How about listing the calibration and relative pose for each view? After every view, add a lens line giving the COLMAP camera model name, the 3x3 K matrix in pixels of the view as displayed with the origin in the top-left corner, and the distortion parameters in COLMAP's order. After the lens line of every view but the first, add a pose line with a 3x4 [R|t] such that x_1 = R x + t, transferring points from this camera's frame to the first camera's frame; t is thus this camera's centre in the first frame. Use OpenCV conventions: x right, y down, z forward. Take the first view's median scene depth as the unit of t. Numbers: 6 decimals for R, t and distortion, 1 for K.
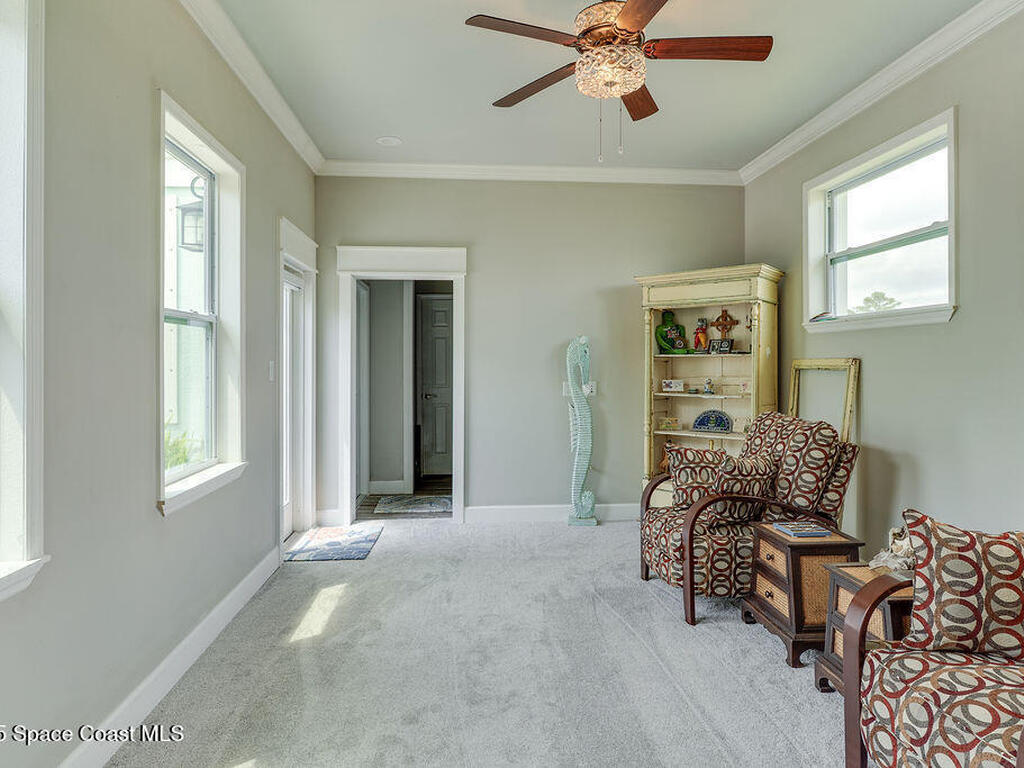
lens RADIAL K [[639.2, 0, 506.9], [0, 639.2, 346.0], [0, 0, 1]] dist [-0.002065, 0.000051]
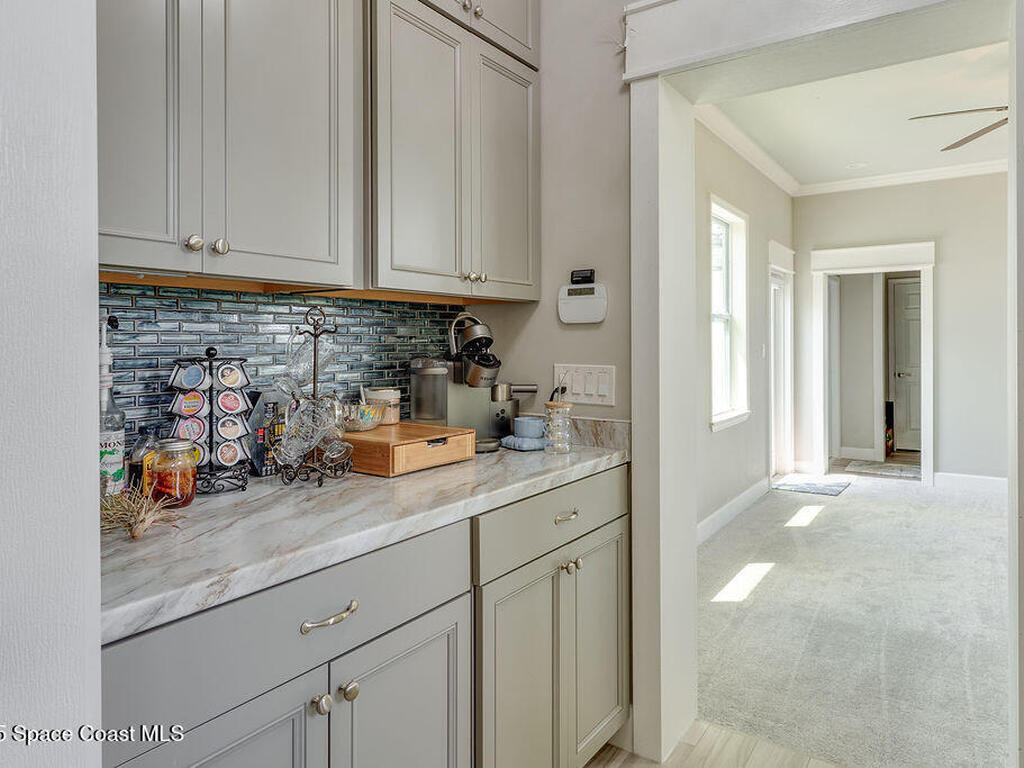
lens RADIAL K [[639.2, 0, 506.9], [0, 639.2, 346.0], [0, 0, 1]] dist [-0.002065, 0.000051]
pose [[0.770535, -0.000541, -0.637398, 0.072798], [0.020391, 0.999509, 0.023802, -0.012024], [0.637072, -0.031337, 0.770167, -0.347387]]
